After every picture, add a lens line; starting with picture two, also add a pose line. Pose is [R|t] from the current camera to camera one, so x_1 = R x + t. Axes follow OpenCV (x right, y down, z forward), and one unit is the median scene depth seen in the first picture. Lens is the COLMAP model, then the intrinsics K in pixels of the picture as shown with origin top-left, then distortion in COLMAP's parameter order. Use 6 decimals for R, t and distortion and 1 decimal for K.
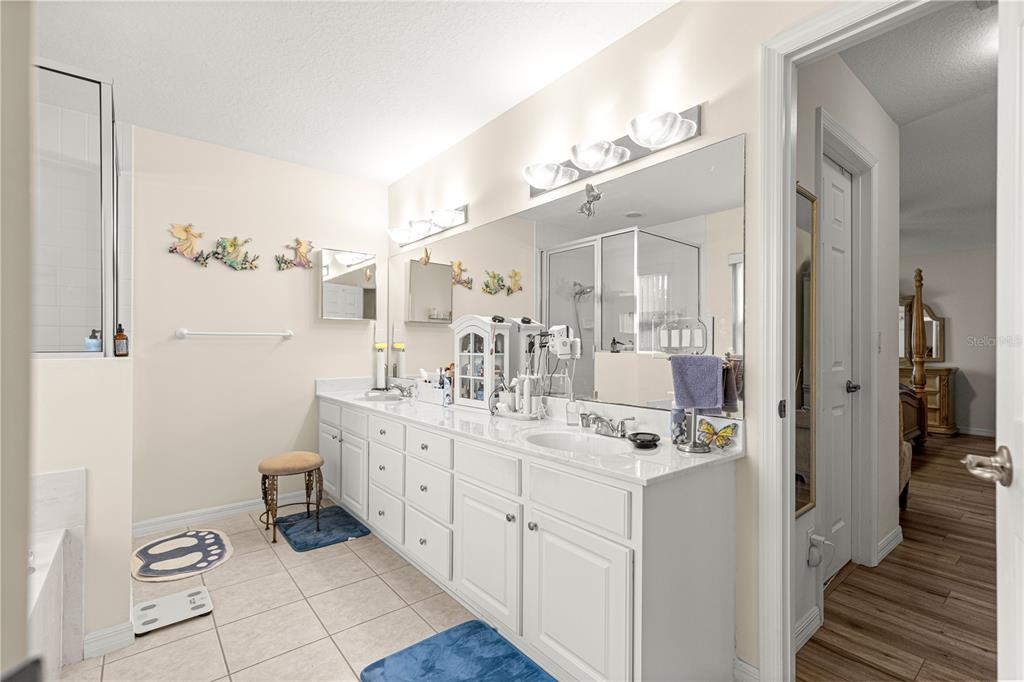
lens RADIAL K [[460.6, 0, 512.7], [0, 460.6, 342.6], [0, 0, 1]] dist [0.008201, -0.001411]
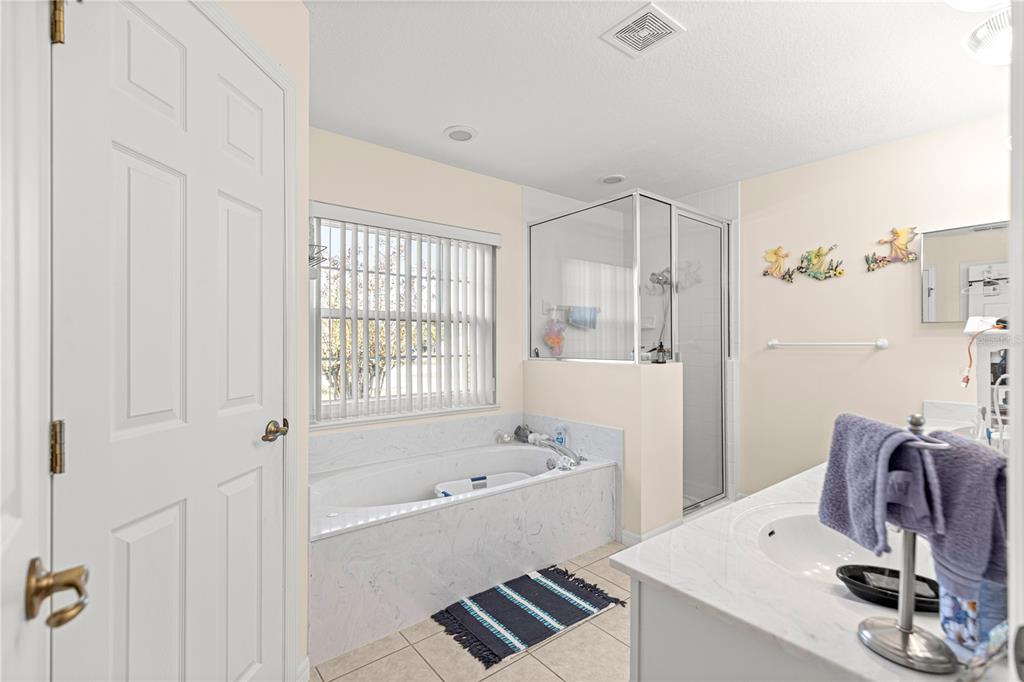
lens RADIAL K [[460.6, 0, 512.6], [0, 460.6, 341.5], [0, 0, 1]] dist [0.008201, -0.001411]
pose [[-0.015192, -0.008451, -0.999849, 0.408724], [-0.003398, 0.999959, -0.008401, -0.013553], [0.999879, 0.003270, -0.015220, 0.348185]]
